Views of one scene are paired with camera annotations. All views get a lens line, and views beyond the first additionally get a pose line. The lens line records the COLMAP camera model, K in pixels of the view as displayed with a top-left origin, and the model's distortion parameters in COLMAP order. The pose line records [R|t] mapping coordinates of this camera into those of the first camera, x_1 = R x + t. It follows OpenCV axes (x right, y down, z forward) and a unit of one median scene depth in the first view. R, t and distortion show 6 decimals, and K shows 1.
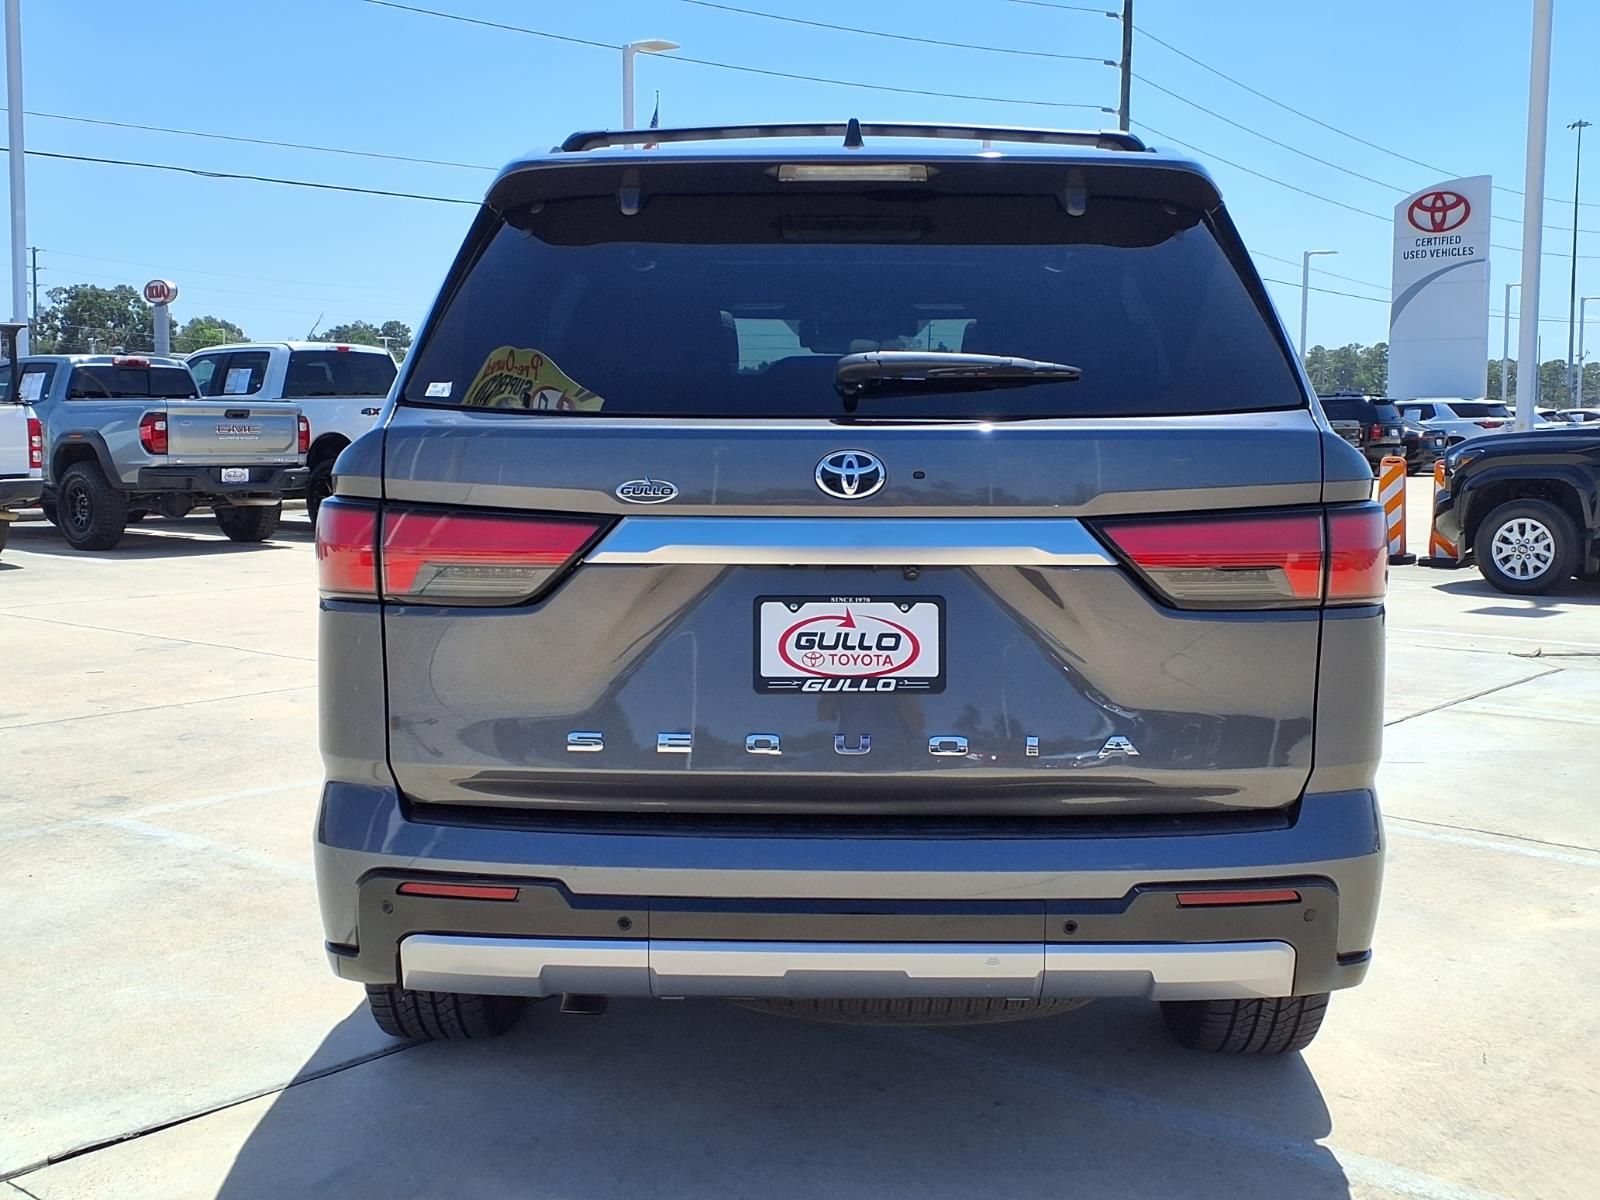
lens RADIAL K [[1886.7, 0, 811.8], [0, 1886.7, 584.7], [0, 0, 1]] dist [0.037475, 0.000000]
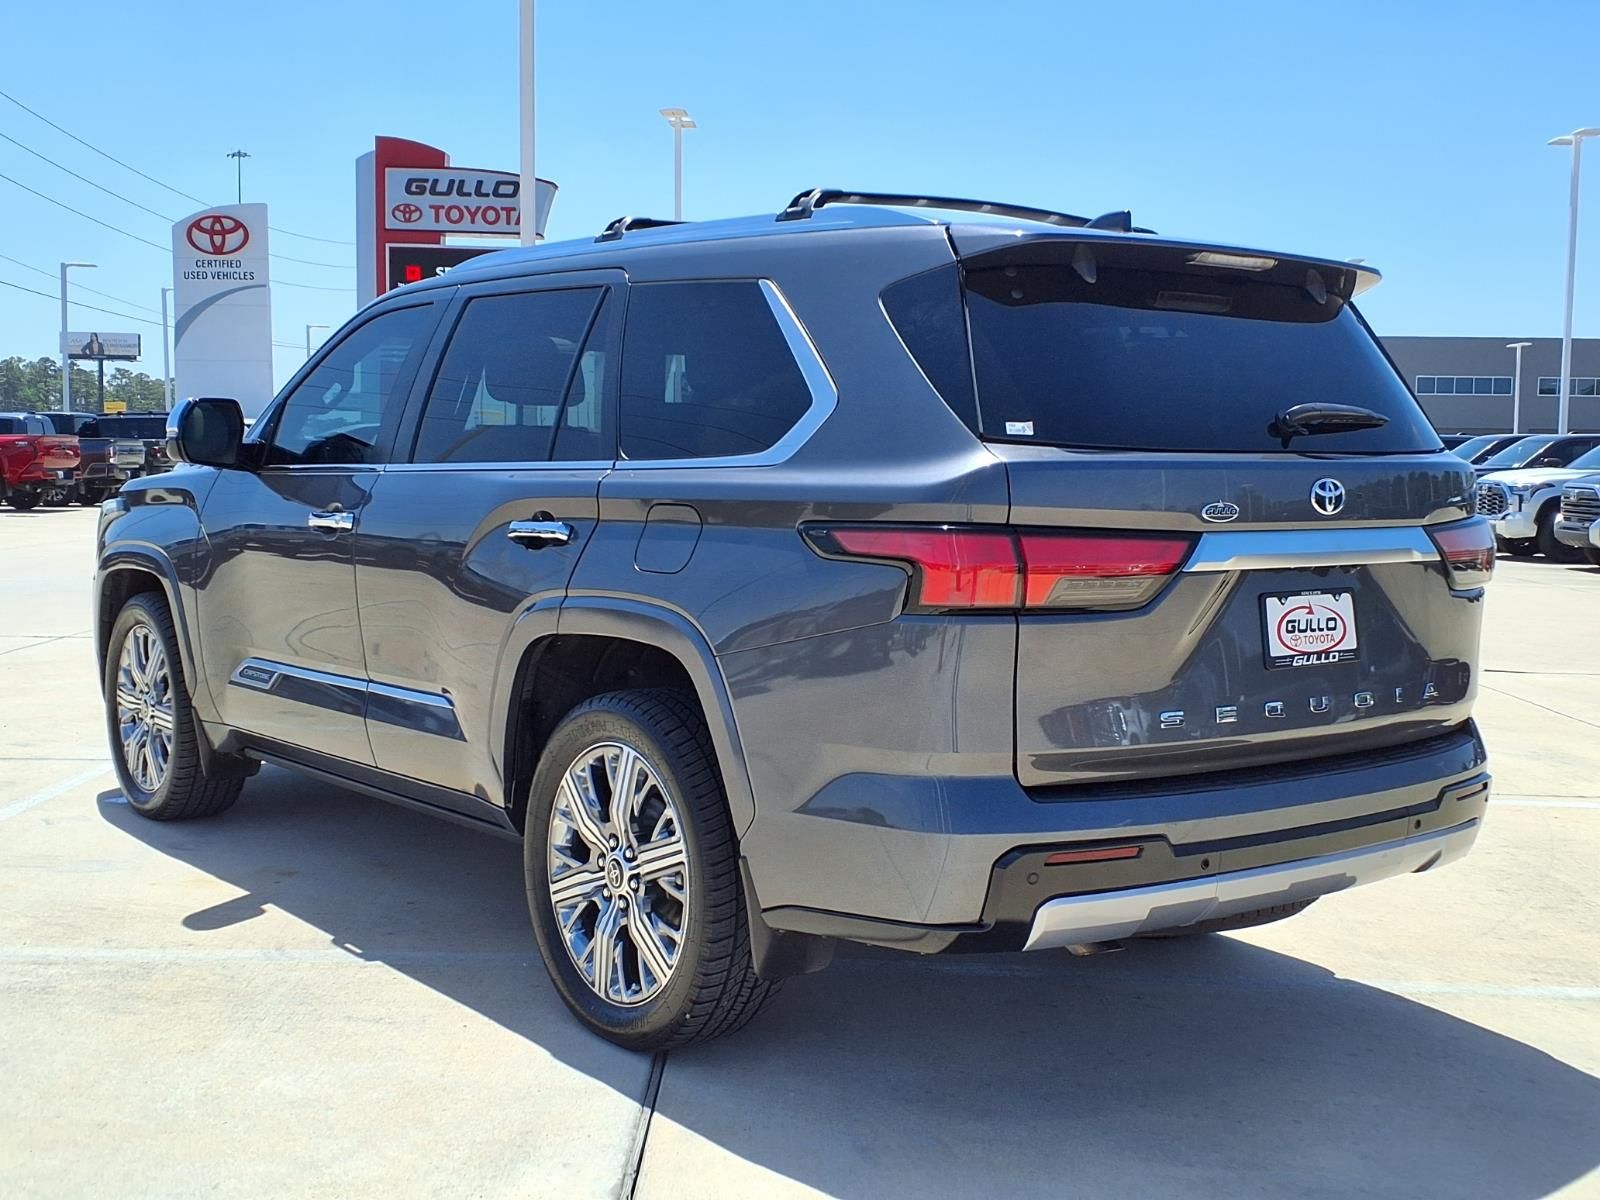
lens RADIAL K [[1886.7, 0, 829.4], [0, 1886.7, 599.1], [0, 0, 1]] dist [0.037475, 0.000000]
pose [[0.771993, -0.043600, 0.634134, -1.061718], [0.045169, 0.998886, 0.013690, -0.020812], [-0.634025, 0.018075, 0.773102, 0.203018]]
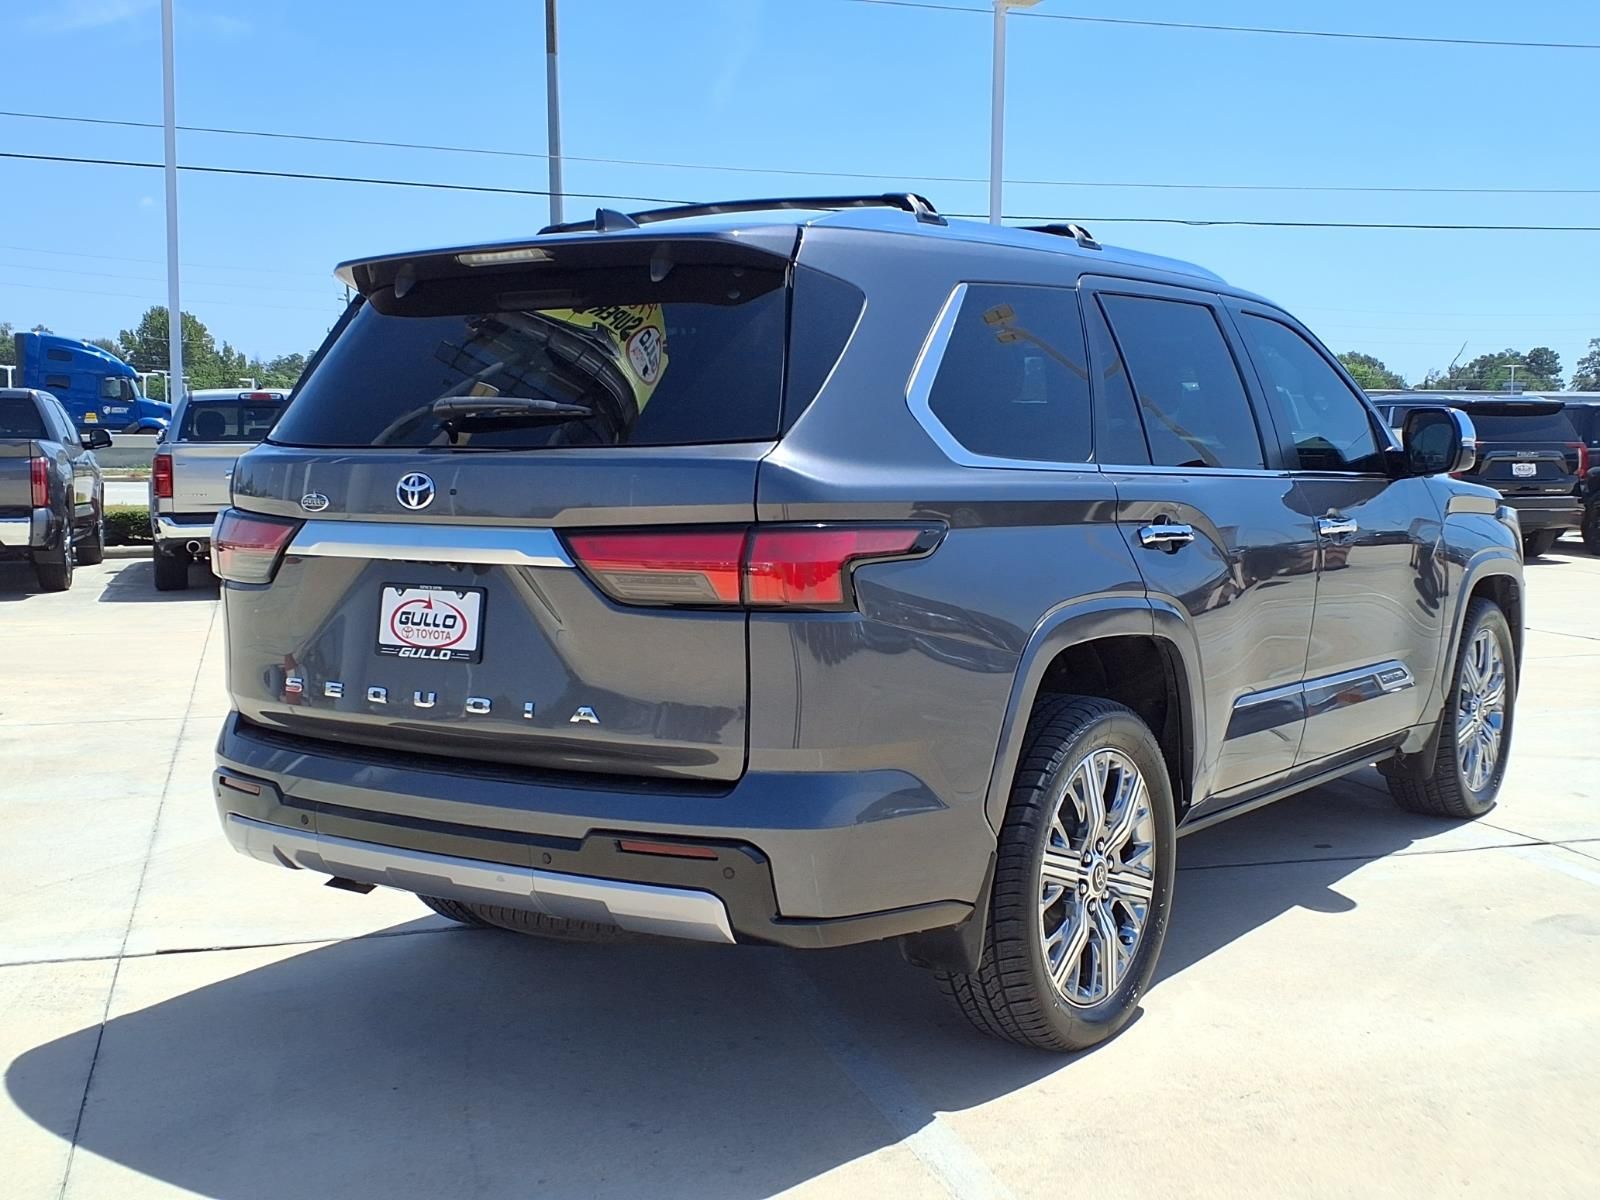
lens RADIAL K [[1886.7, 0, 804.2], [0, 1886.7, 604.4], [0, 0, 1]] dist [0.037475, 0.000000]
pose [[0.824779, 0.041856, -0.563905, 0.965925], [-0.045720, 0.998928, 0.007275, -0.001885], [0.563604, 0.019782, 0.825808, 0.071153]]
